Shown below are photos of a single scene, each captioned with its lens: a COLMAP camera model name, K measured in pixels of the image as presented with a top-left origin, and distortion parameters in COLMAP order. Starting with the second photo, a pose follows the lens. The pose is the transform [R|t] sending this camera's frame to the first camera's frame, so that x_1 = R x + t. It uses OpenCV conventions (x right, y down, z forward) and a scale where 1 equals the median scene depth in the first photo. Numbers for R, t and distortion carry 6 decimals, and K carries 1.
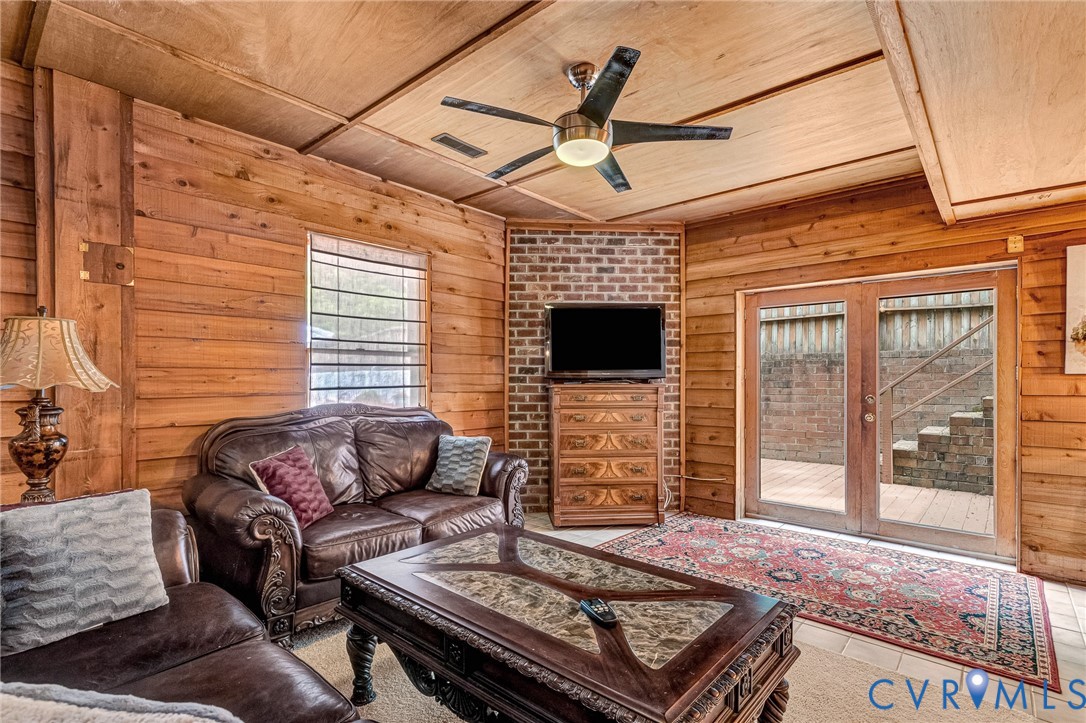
lens RADIAL K [[506.5, 0, 544.7], [0, 506.5, 369.7], [0, 0, 1]] dist [-0.002308, -0.000130]
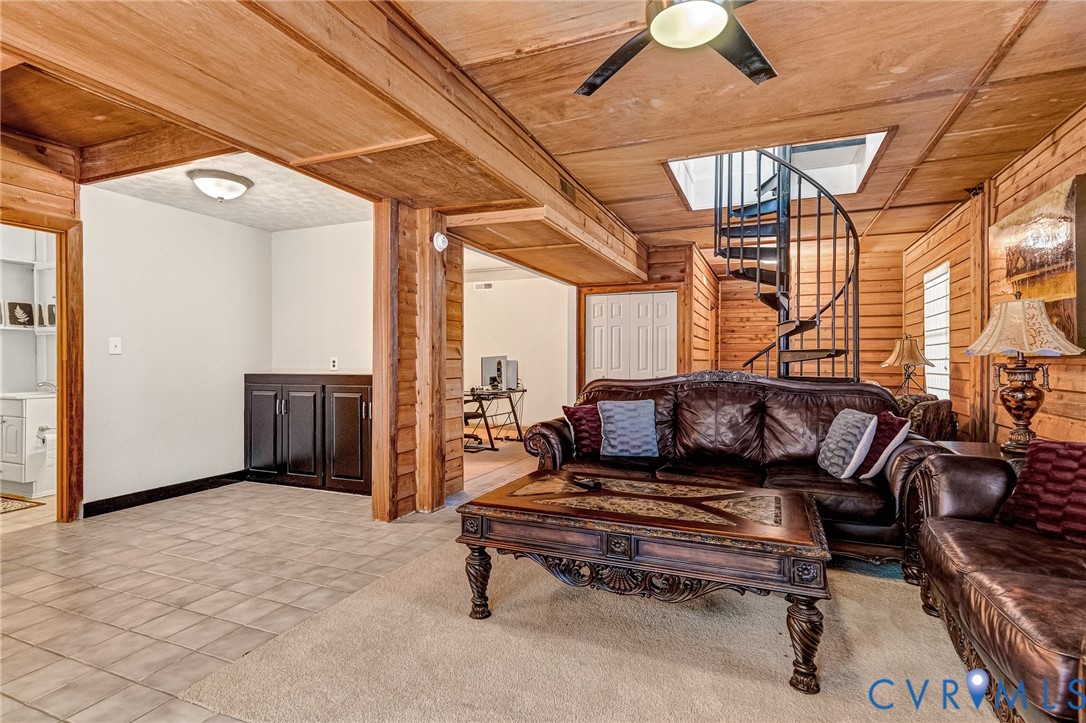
lens RADIAL K [[506.5, 0, 546.8], [0, 506.5, 362.5], [0, 0, 1]] dist [-0.002308, -0.000130]
pose [[-0.945096, 0.000660, -0.326792, 0.573428], [0.001301, 0.999998, -0.001744, 0.075284], [0.326790, -0.002074, -0.945095, 1.885069]]
